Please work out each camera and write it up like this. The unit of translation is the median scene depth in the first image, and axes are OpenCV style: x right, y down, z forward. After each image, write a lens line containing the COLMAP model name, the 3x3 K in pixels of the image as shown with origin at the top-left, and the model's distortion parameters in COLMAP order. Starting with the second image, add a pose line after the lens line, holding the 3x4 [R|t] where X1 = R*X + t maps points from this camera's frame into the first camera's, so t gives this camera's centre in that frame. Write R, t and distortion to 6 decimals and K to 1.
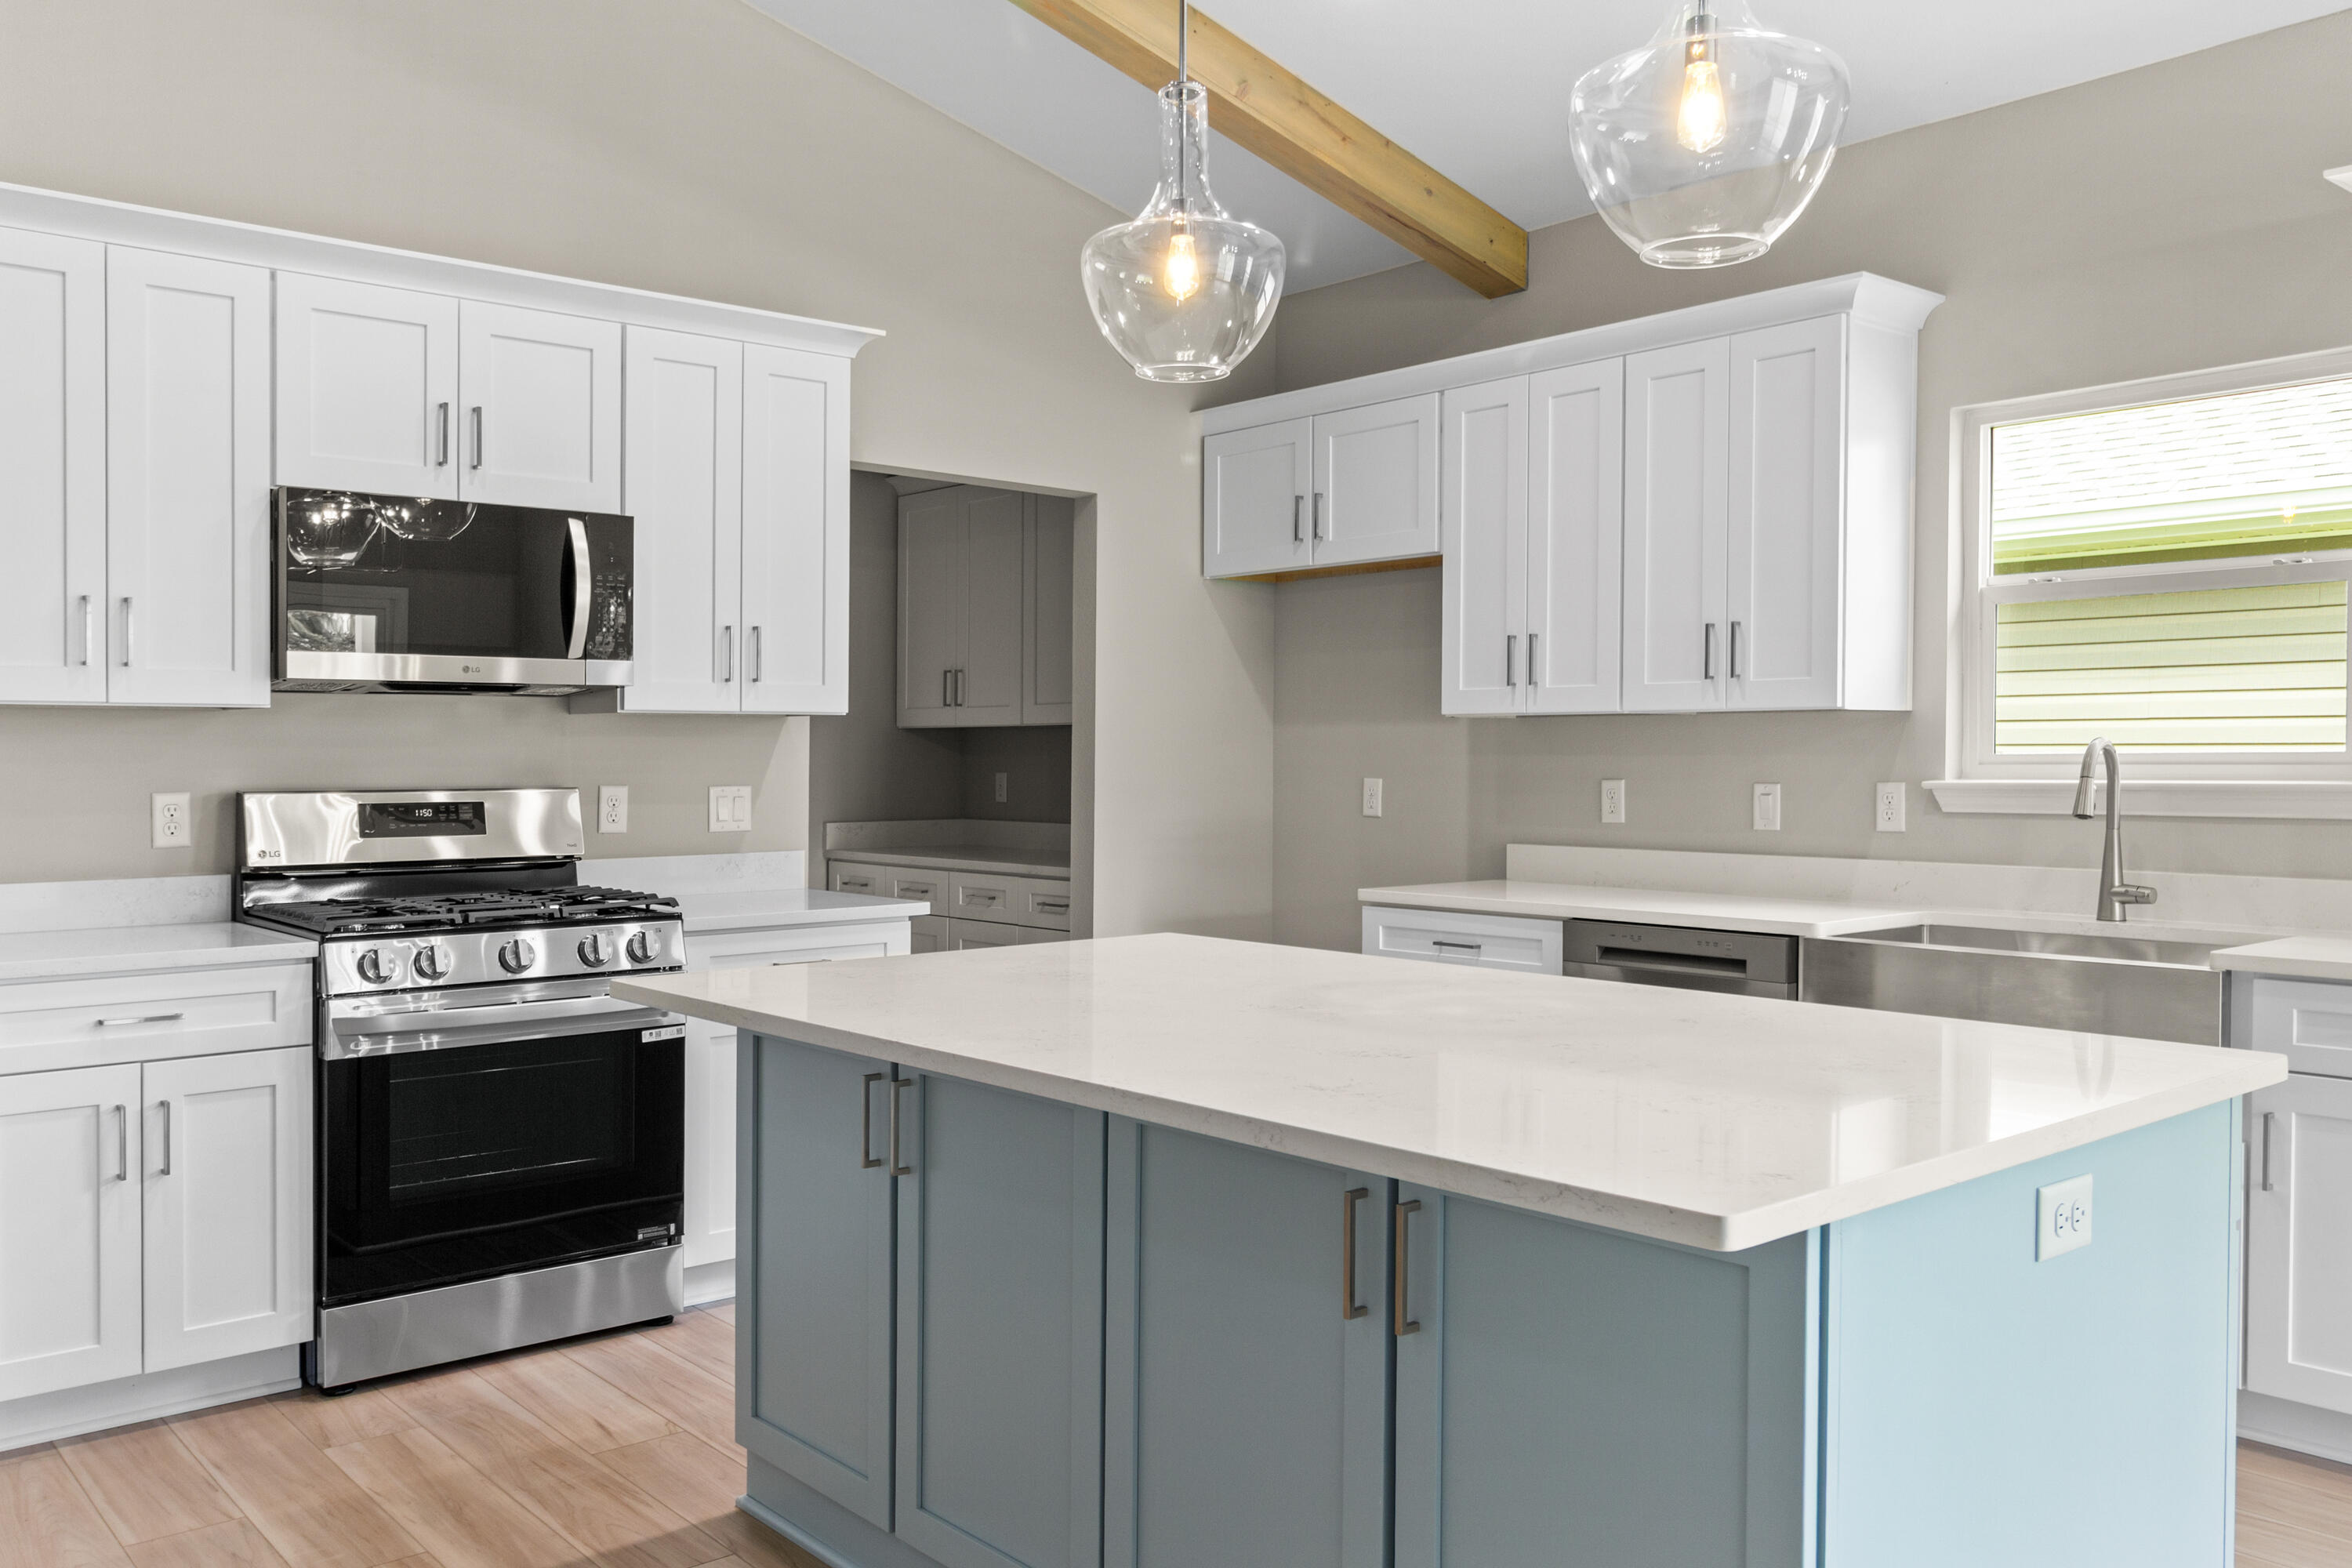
lens RADIAL K [[1923.0, 0, 1176.0], [0, 1923.0, 784.0], [0, 0, 1]] dist [0.053184, 0.001374]
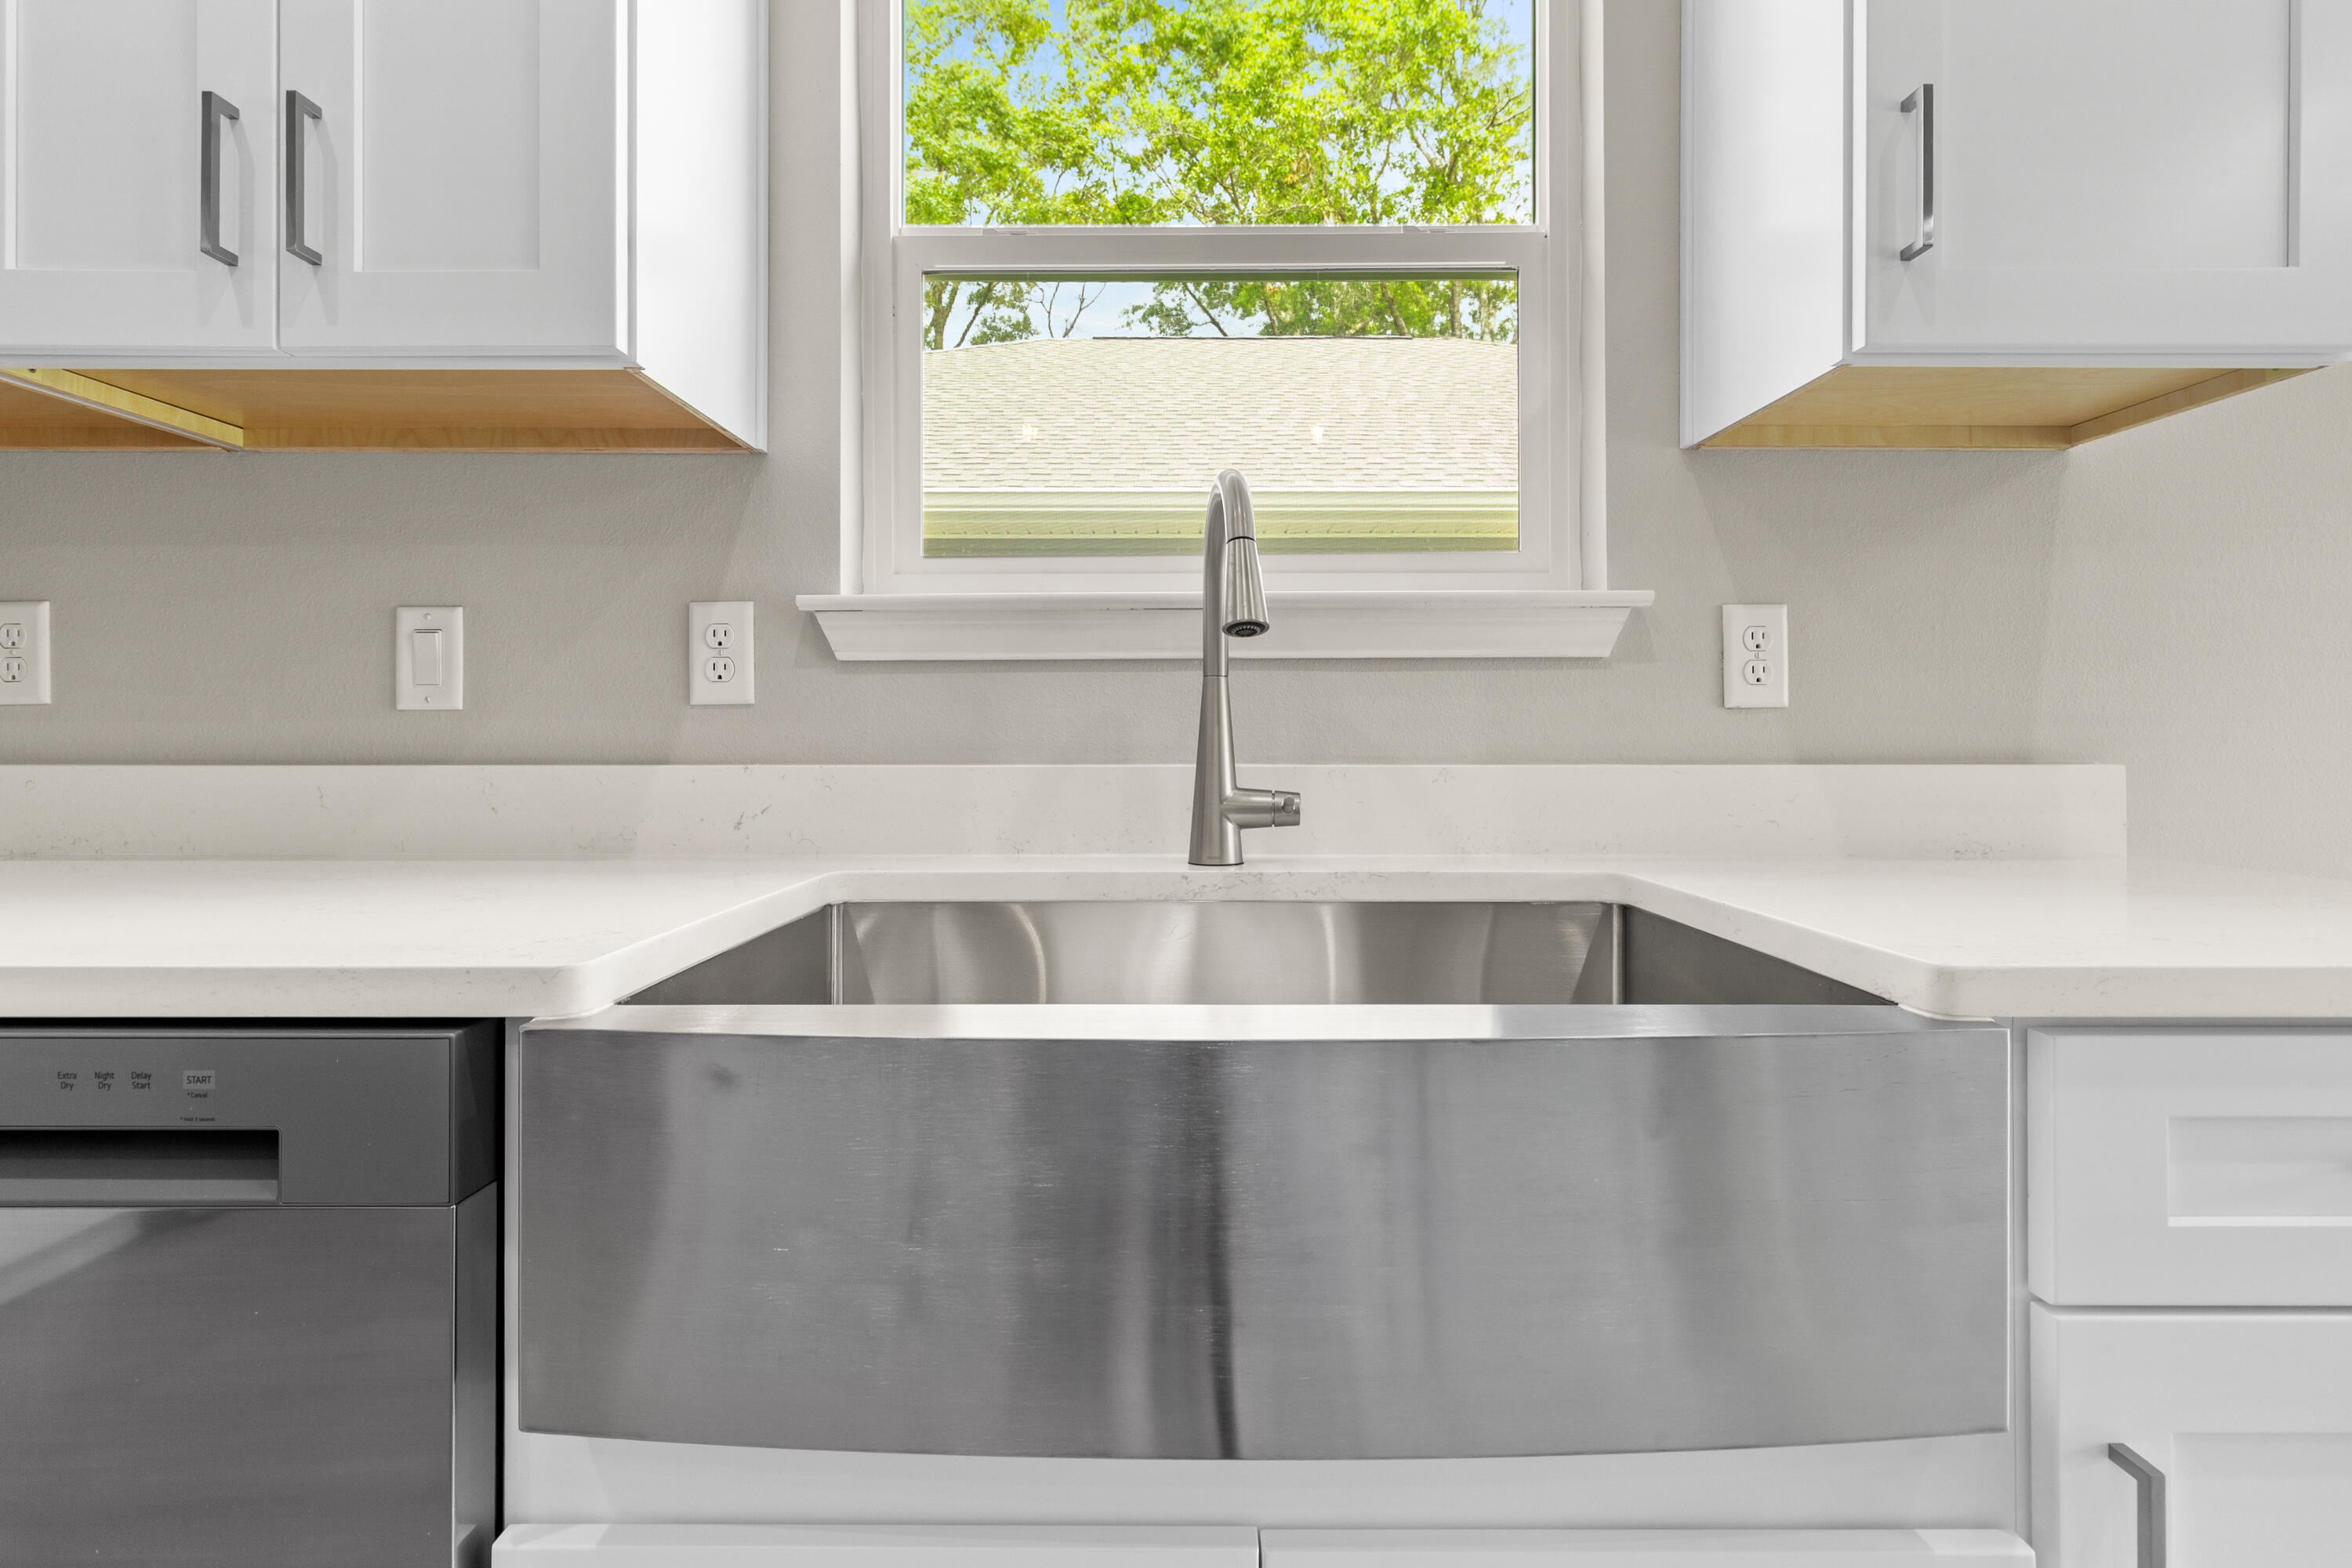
lens RADIAL K [[1071.5, 0, 1178.6], [0, 1071.5, 762.0], [0, 0, 1]] dist [-0.001069, -0.000251]
pose [[0.647592, -0.007566, 0.761949, 0.121220], [0.010113, 0.999948, 0.001335, 0.019842], [-0.761920, 0.006841, 0.647635, 0.374603]]
